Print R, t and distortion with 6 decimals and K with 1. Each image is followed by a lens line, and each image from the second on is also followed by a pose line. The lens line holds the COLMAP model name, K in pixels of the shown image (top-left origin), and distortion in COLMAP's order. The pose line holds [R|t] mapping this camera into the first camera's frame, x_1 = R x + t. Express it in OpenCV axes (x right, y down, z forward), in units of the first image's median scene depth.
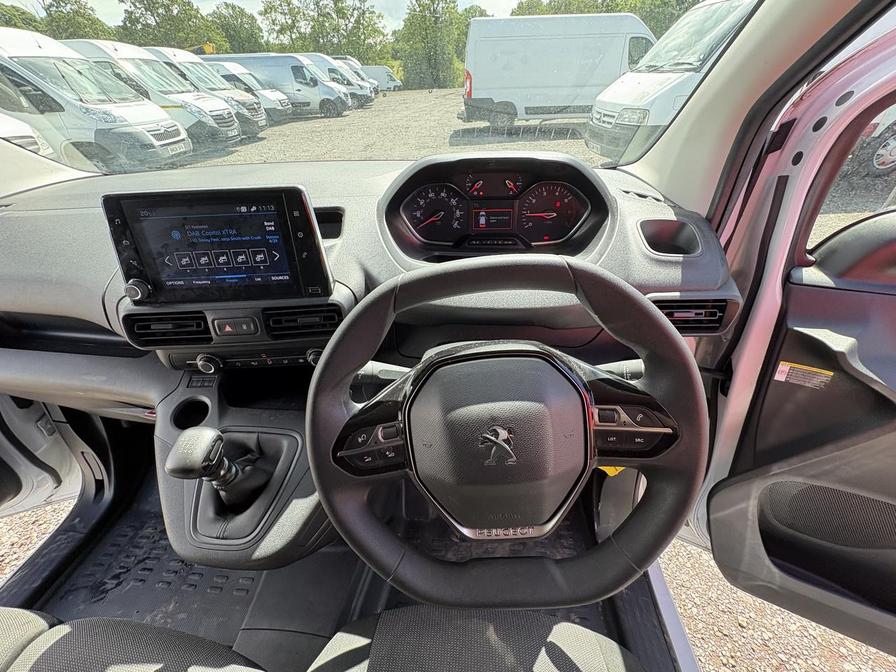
lens RADIAL K [[354.4, 0, 453.6], [0, 354.4, 337.8], [0, 0, 1]] dist [-0.003364, 0.001994]
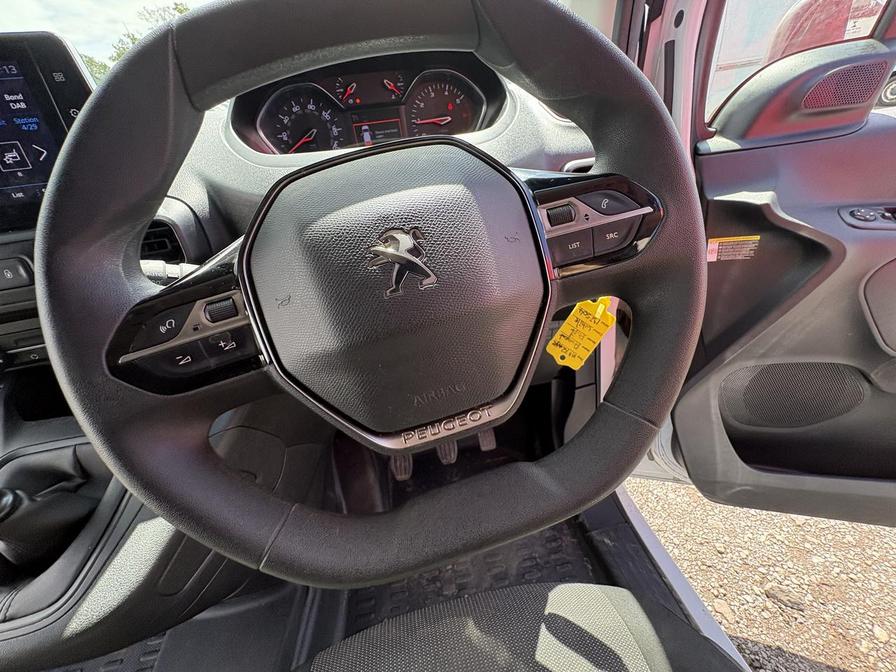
lens RADIAL K [[354.4, 0, 451.4], [0, 354.4, 336.6], [0, 0, 1]] dist [-0.003364, 0.001994]
pose [[0.965195, -0.185510, 0.184346, 0.042494], [0.196984, 0.979334, -0.045845, 0.263207], [-0.172032, 0.080563, 0.981792, 0.241246]]
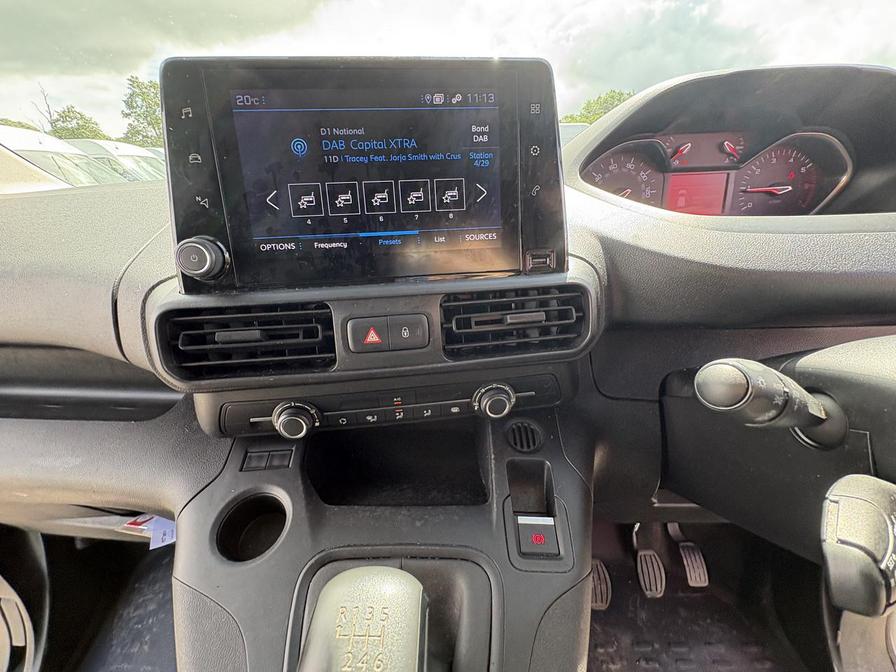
lens RADIAL K [[354.4, 0, 453.0], [0, 354.4, 341.4], [0, 0, 1]] dist [-0.003364, 0.001994]
pose [[0.997539, -0.031021, 0.062879, -0.550002], [0.043315, 0.977857, -0.204743, 0.086235], [-0.055136, 0.206963, 0.976794, 0.500734]]
